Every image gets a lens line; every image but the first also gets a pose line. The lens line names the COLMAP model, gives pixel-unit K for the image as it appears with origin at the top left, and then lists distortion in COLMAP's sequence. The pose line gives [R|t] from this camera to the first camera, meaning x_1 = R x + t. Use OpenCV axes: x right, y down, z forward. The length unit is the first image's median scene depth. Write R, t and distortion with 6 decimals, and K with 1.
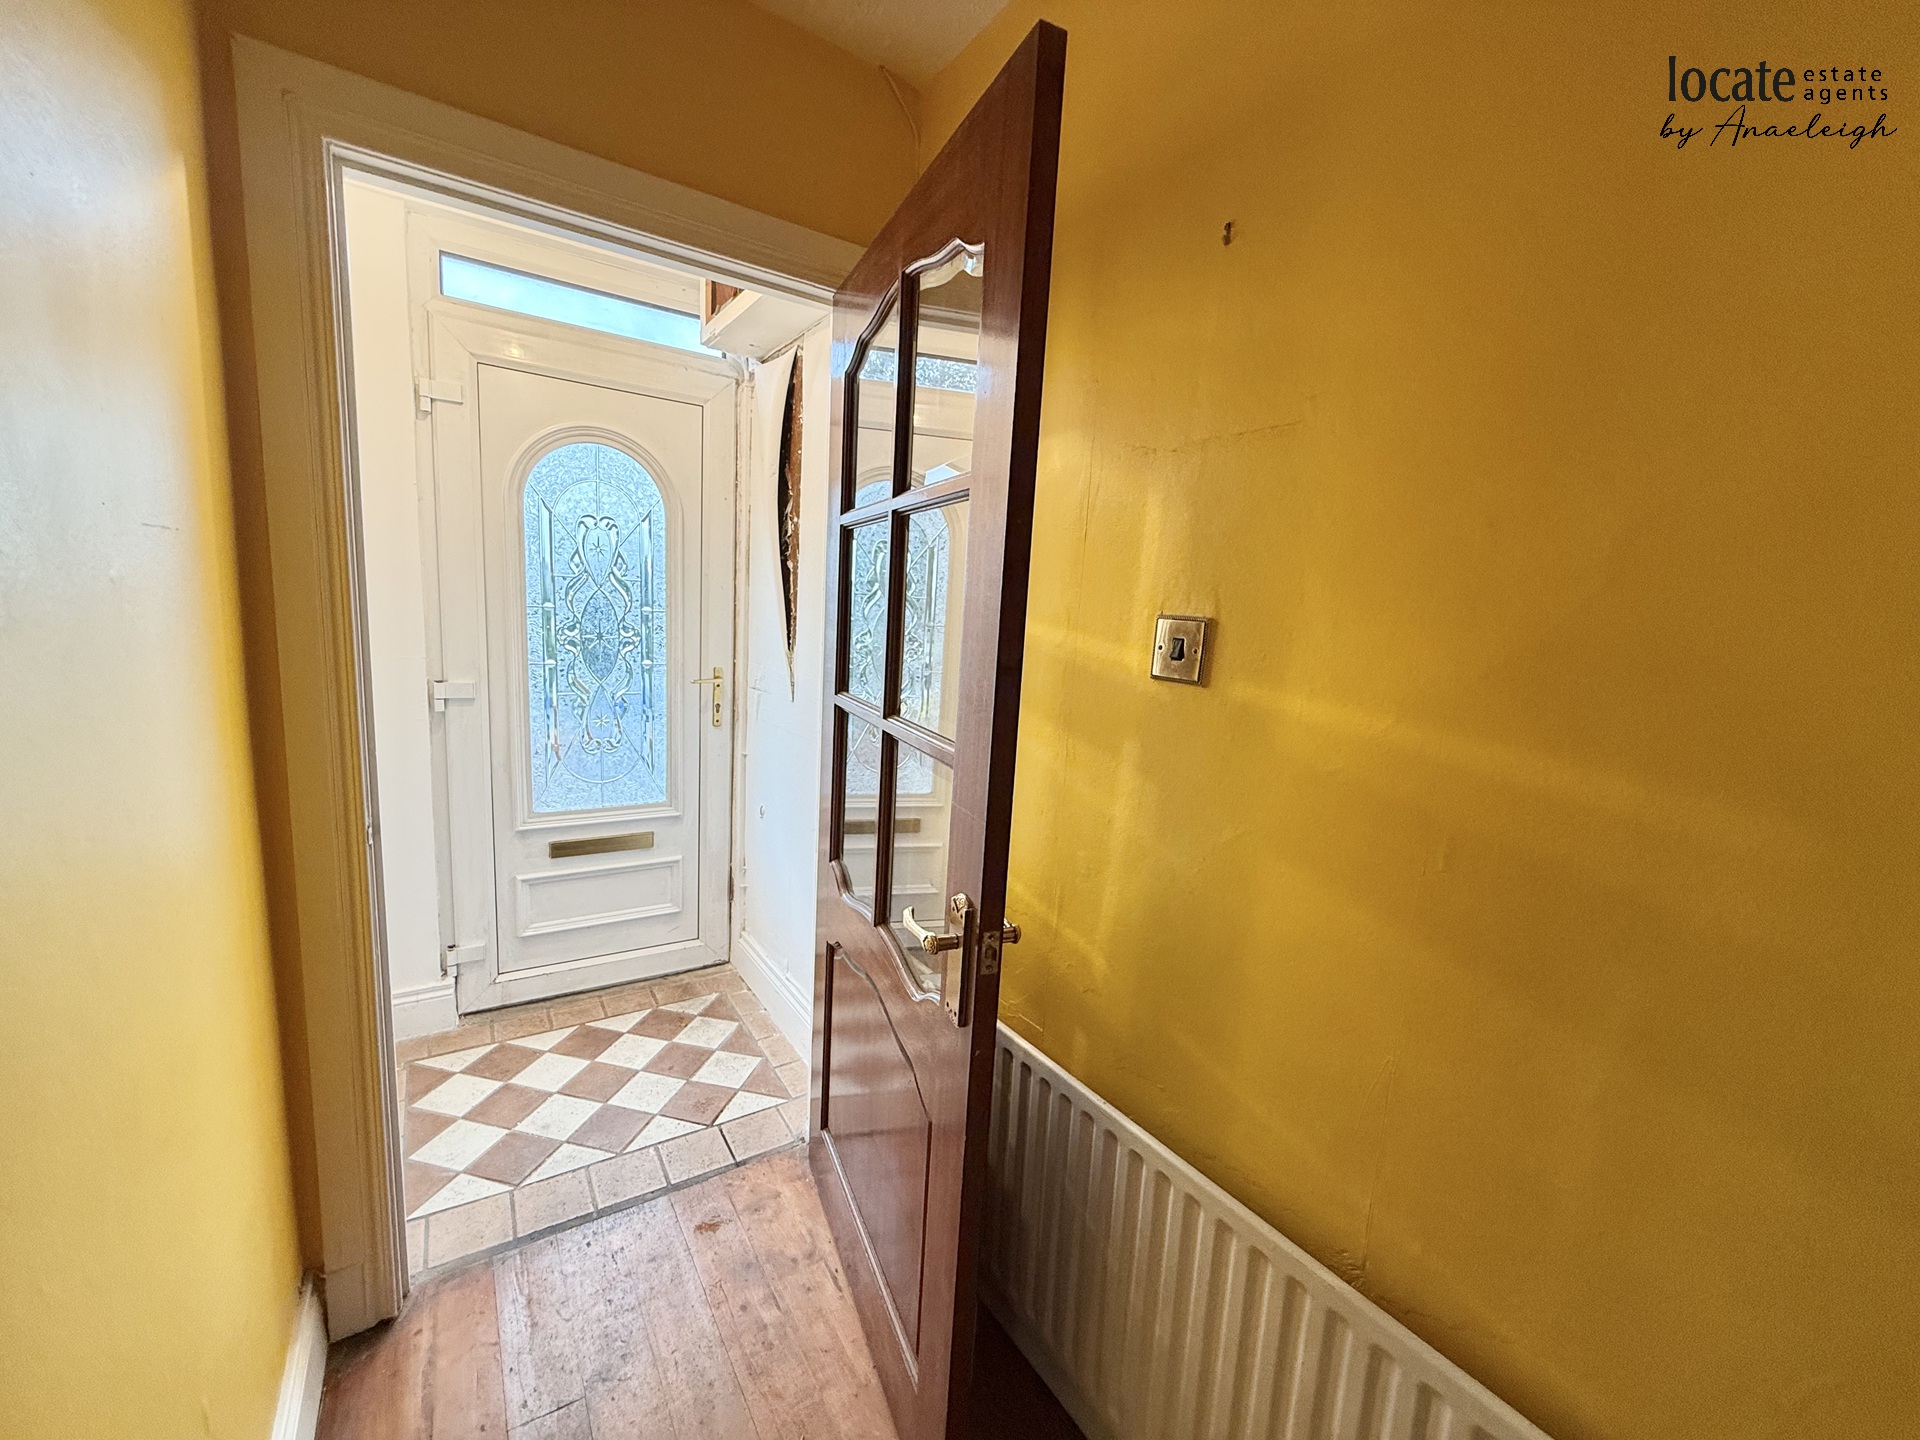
lens RADIAL K [[769.2, 0, 948.7], [0, 769.2, 721.2], [0, 0, 1]] dist [0.000152, -0.000002]
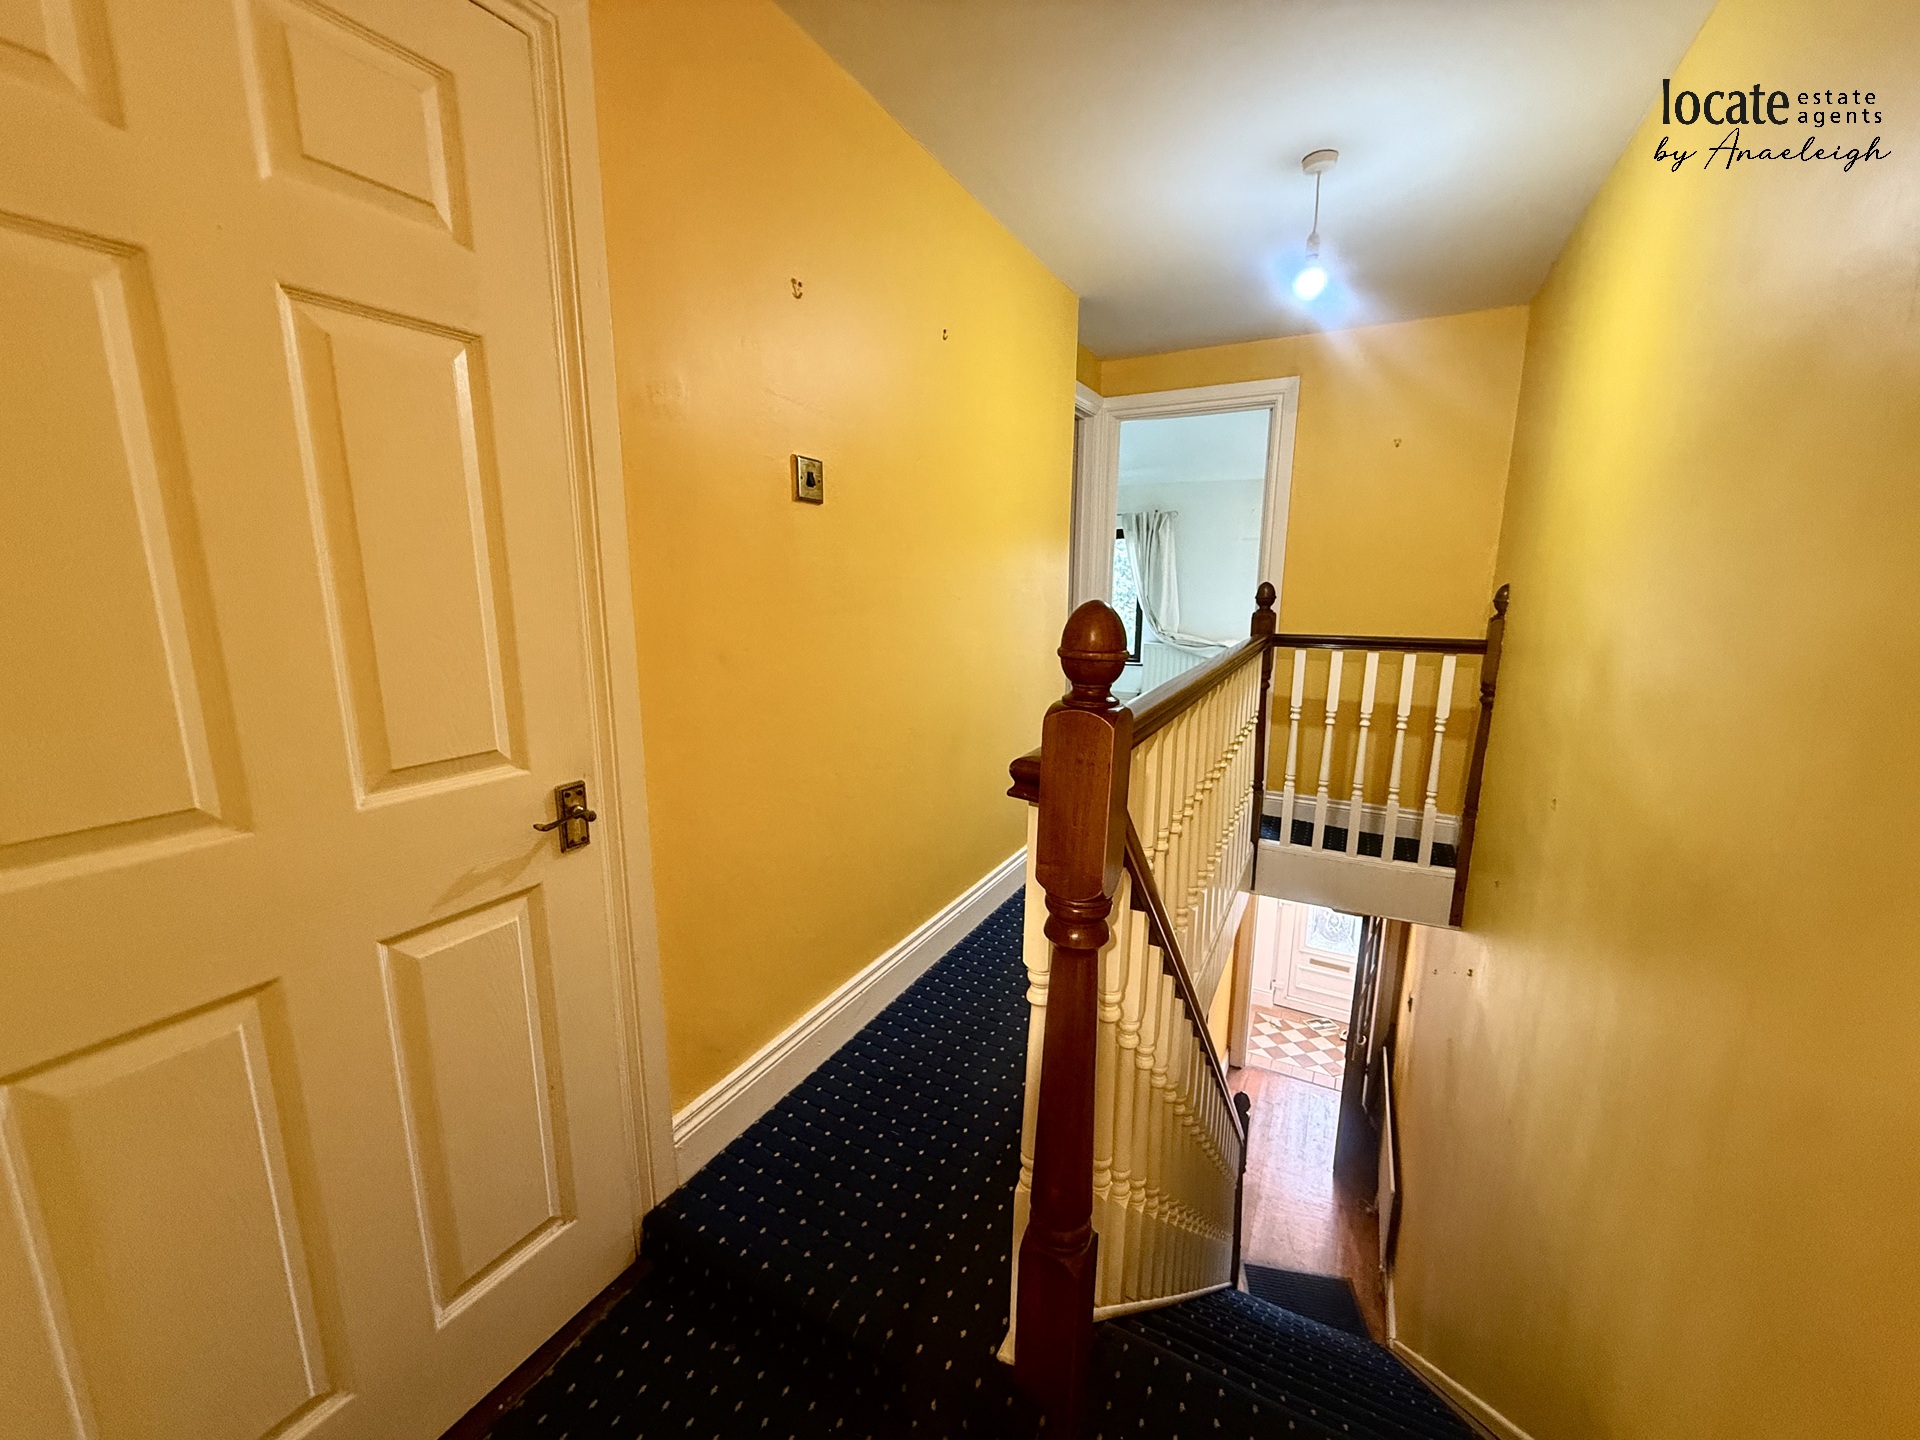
lens RADIAL K [[769.2, 0, 948.7], [0, 769.2, 721.2], [0, 0, 1]] dist [0.000152, -0.000002]
pose [[0.466453, 0.117540, -0.876702, 1.569730], [-0.103744, 0.991561, 0.077742, -1.003306], [0.878441, 0.054689, 0.474711, -1.970832]]
